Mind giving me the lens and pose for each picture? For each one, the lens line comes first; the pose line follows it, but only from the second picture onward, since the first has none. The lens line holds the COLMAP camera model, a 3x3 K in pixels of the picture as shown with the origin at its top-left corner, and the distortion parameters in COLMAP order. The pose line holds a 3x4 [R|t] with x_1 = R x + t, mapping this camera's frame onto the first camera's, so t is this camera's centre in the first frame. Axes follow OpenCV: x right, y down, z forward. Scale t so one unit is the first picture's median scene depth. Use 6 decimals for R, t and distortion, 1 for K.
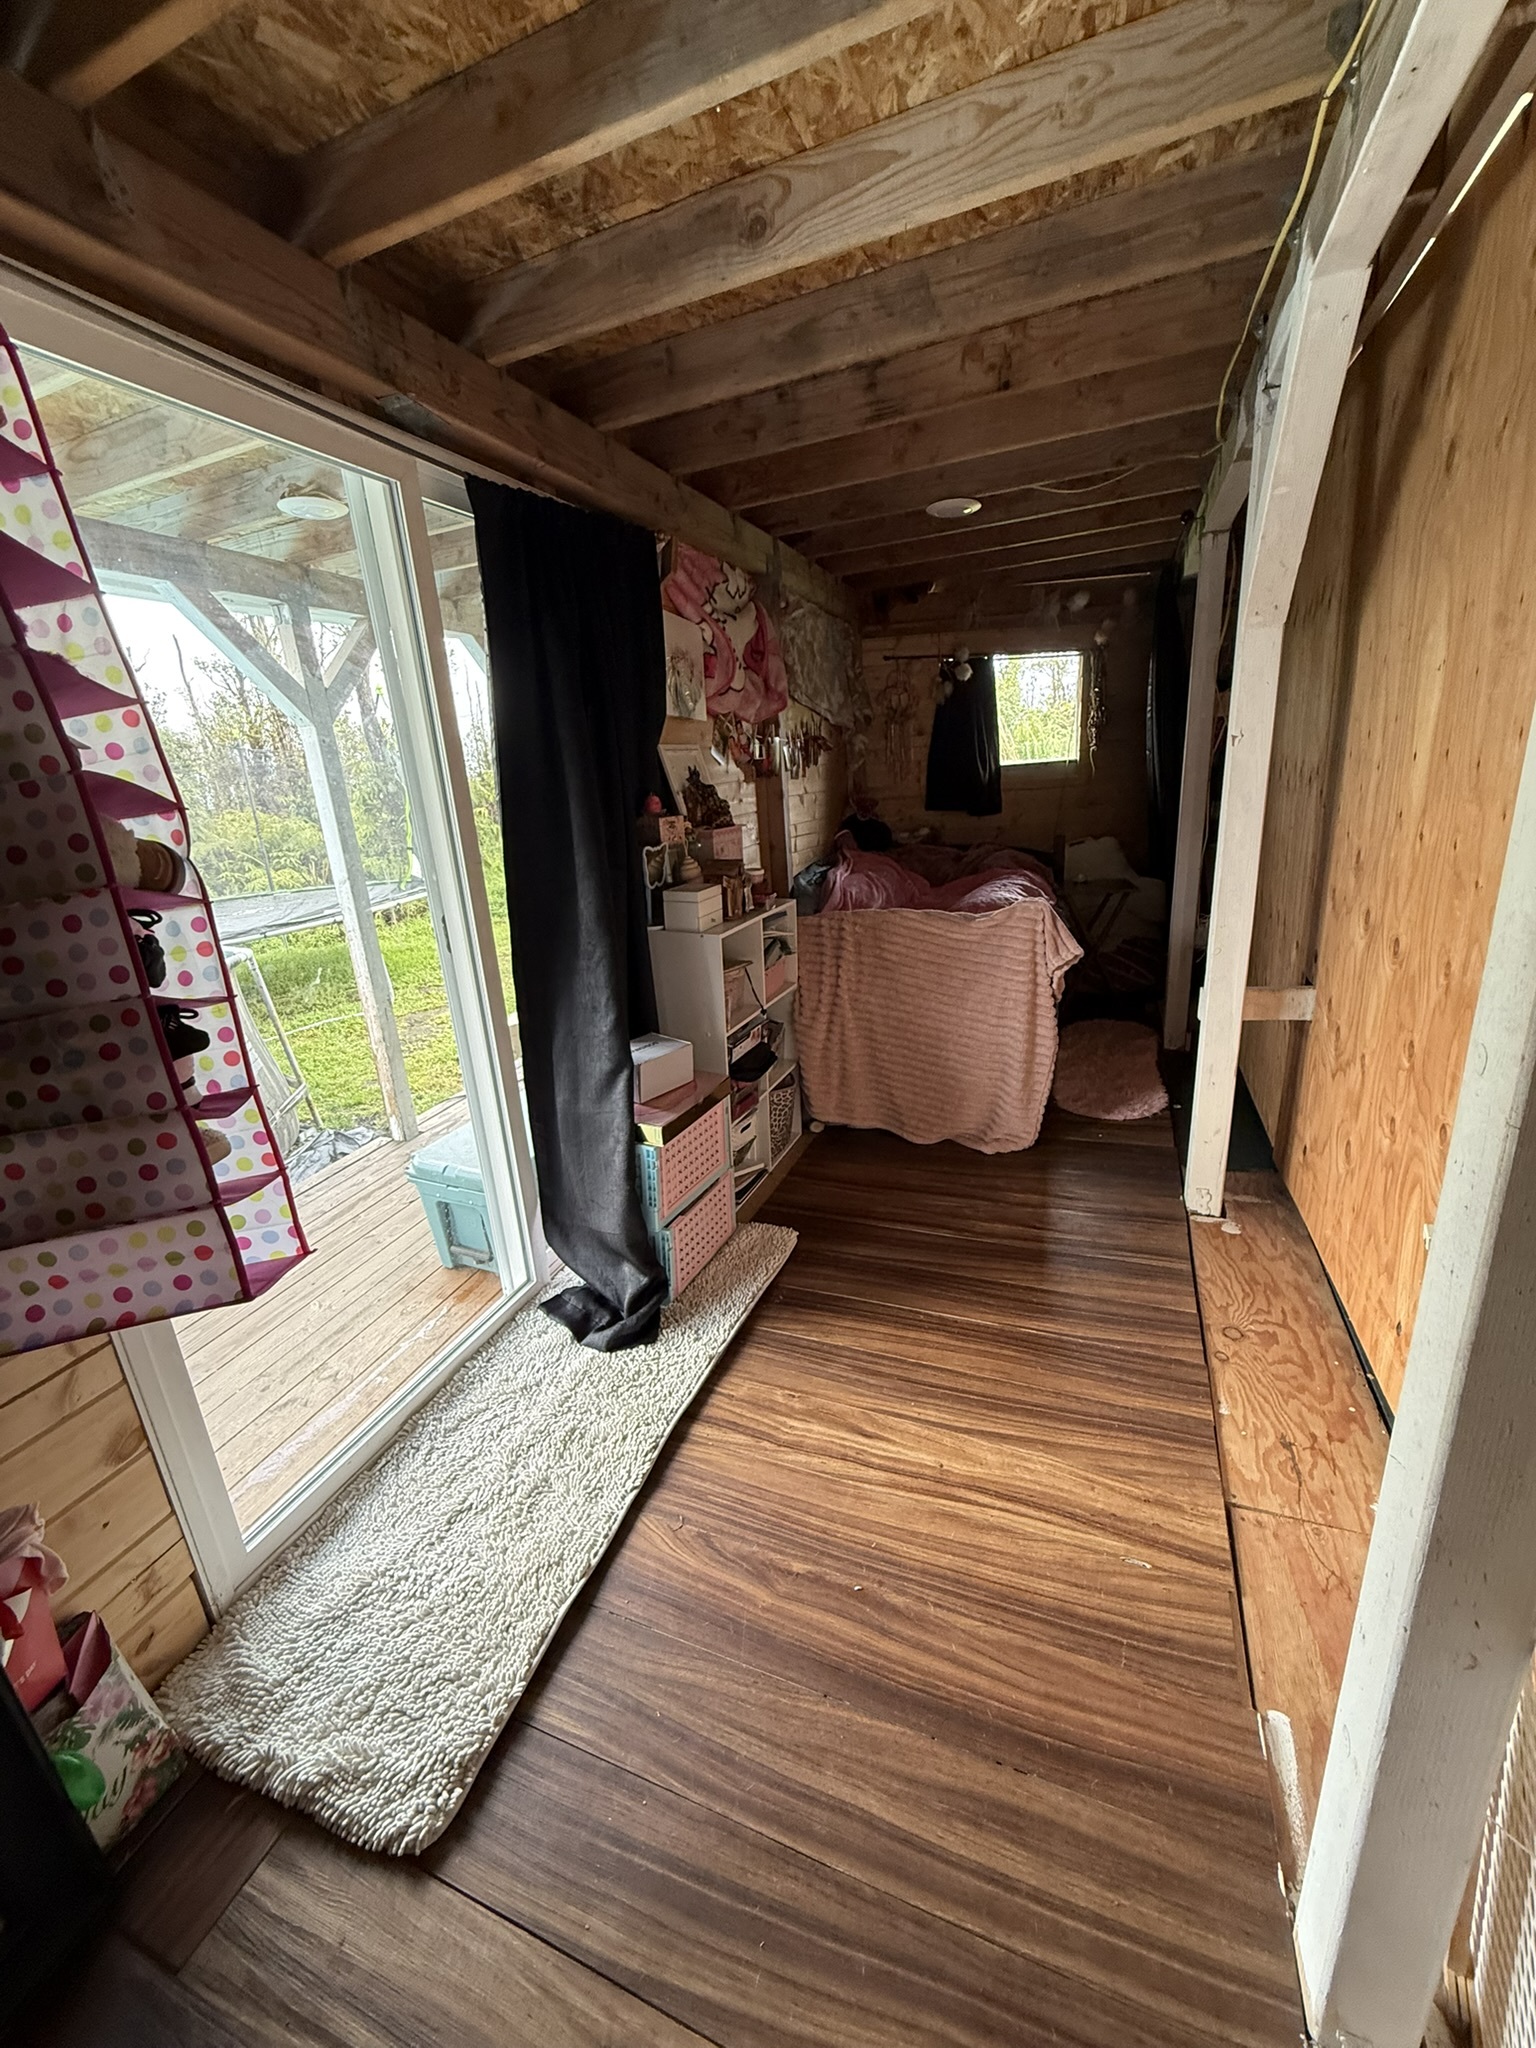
lens RADIAL K [[818.0, 0, 765.8], [0, 818.0, 1021.8], [0, 0, 1]] dist [0.001106, -0.000298]
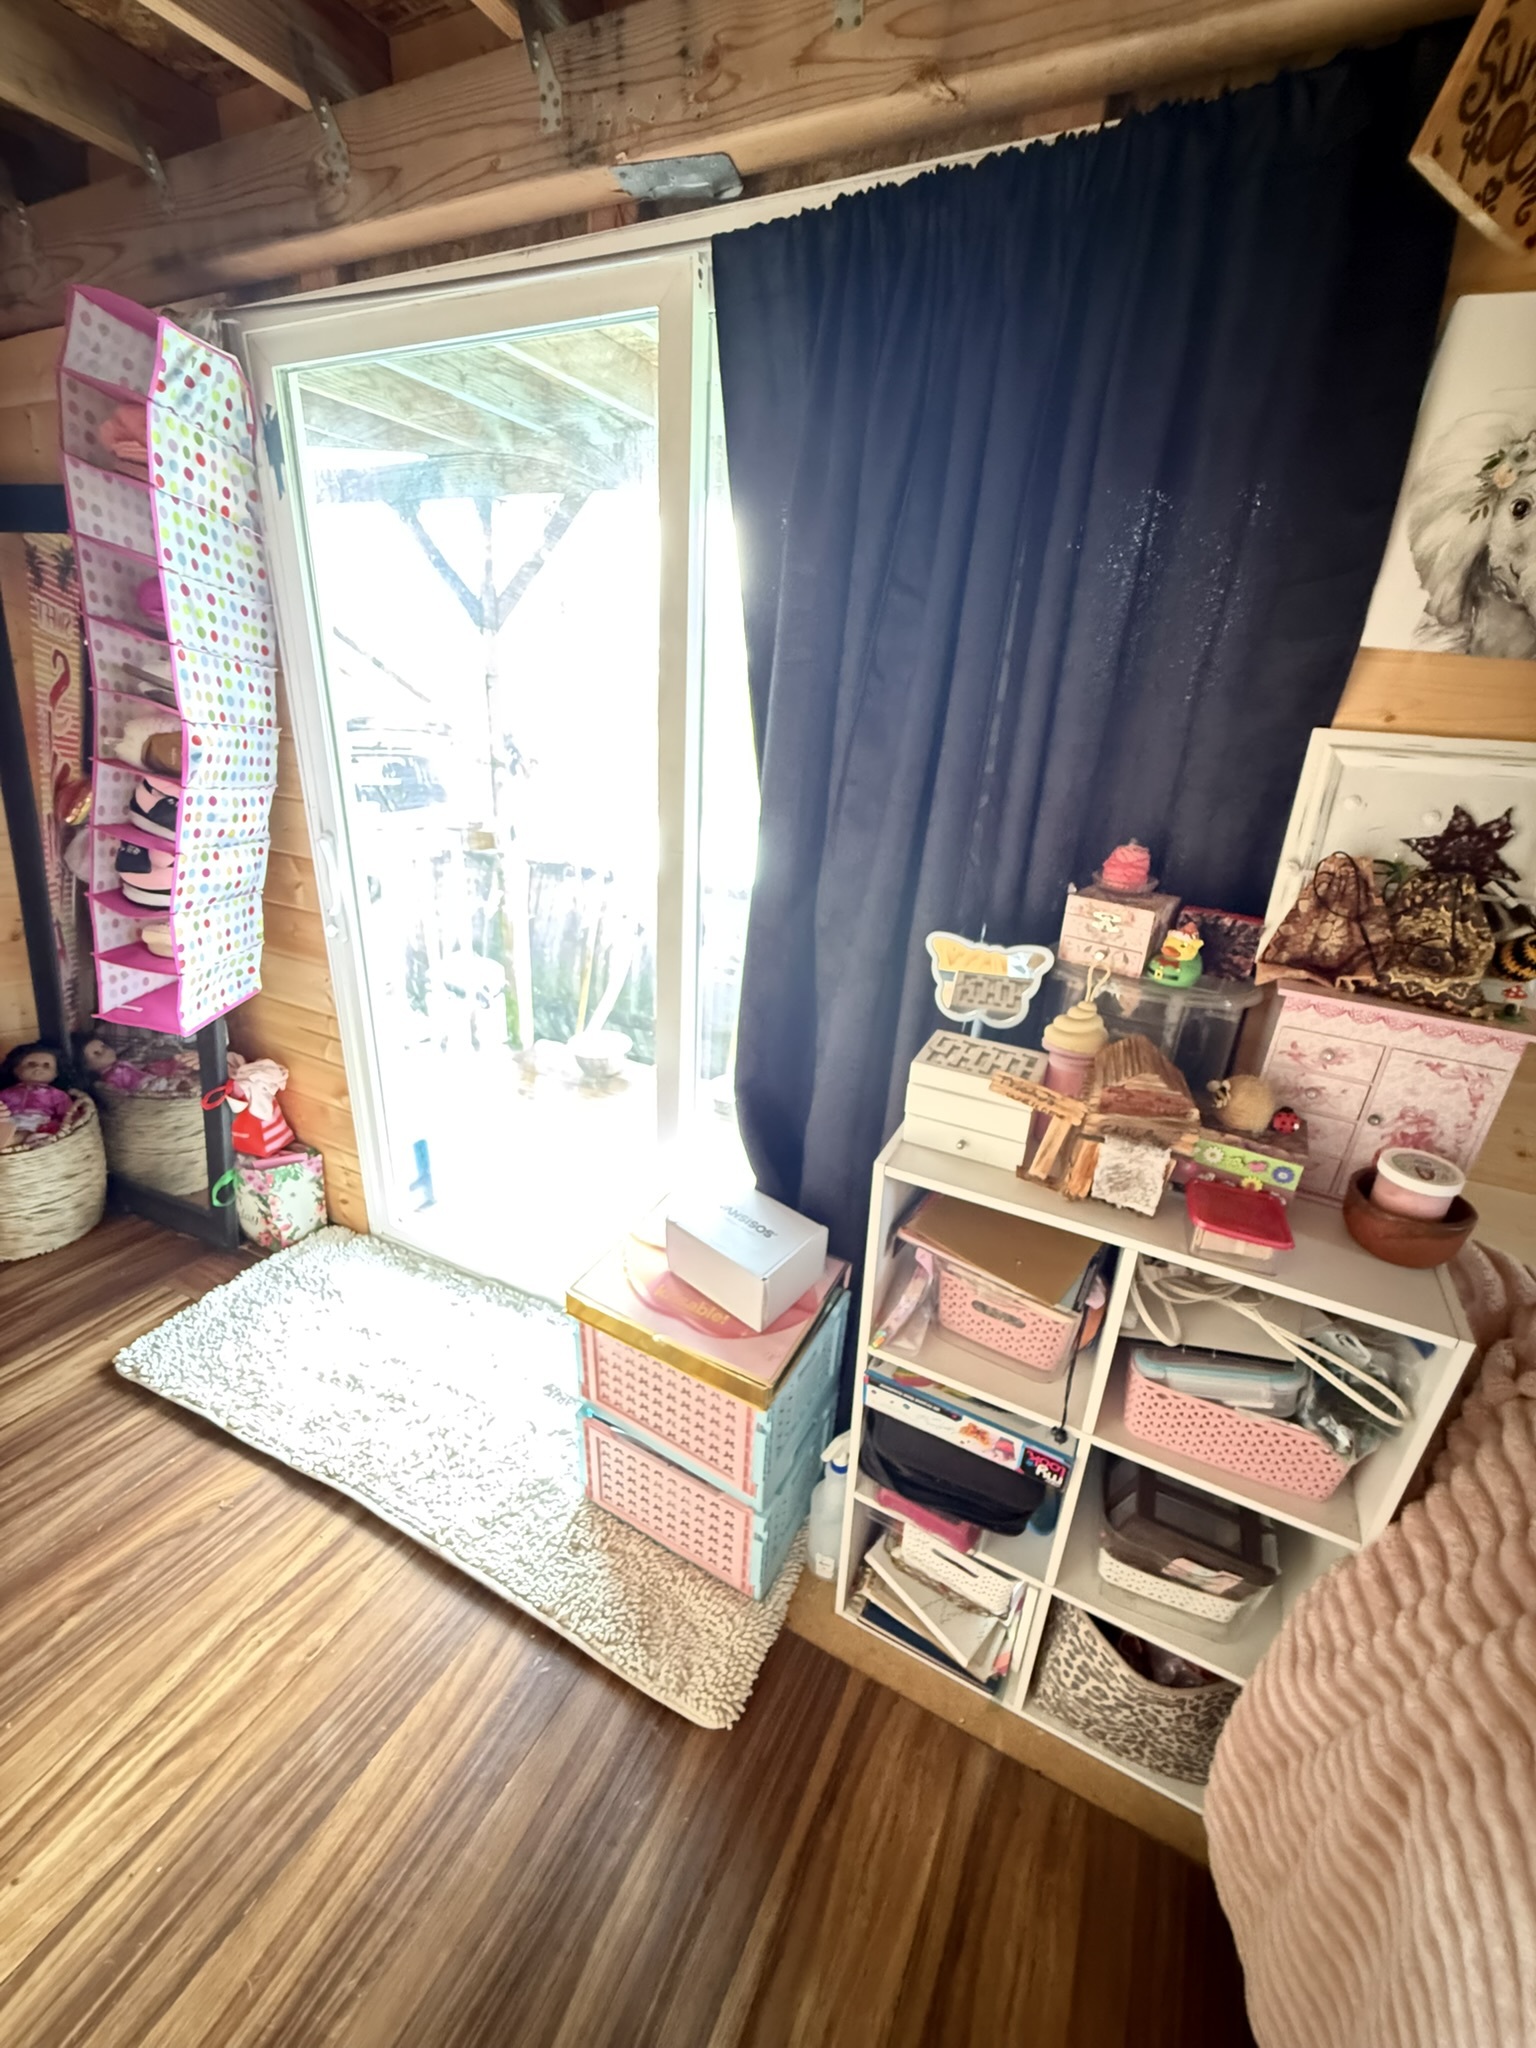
lens RADIAL K [[818.0, 0, 769.3], [0, 818.0, 1026.4], [0, 0, 1]] dist [0.001106, -0.000298]
pose [[-0.080066, 0.427487, -0.900469, 0.446220], [-0.344124, 0.835973, 0.427466, -0.474692], [0.935504, 0.344099, 0.080175, 1.242177]]
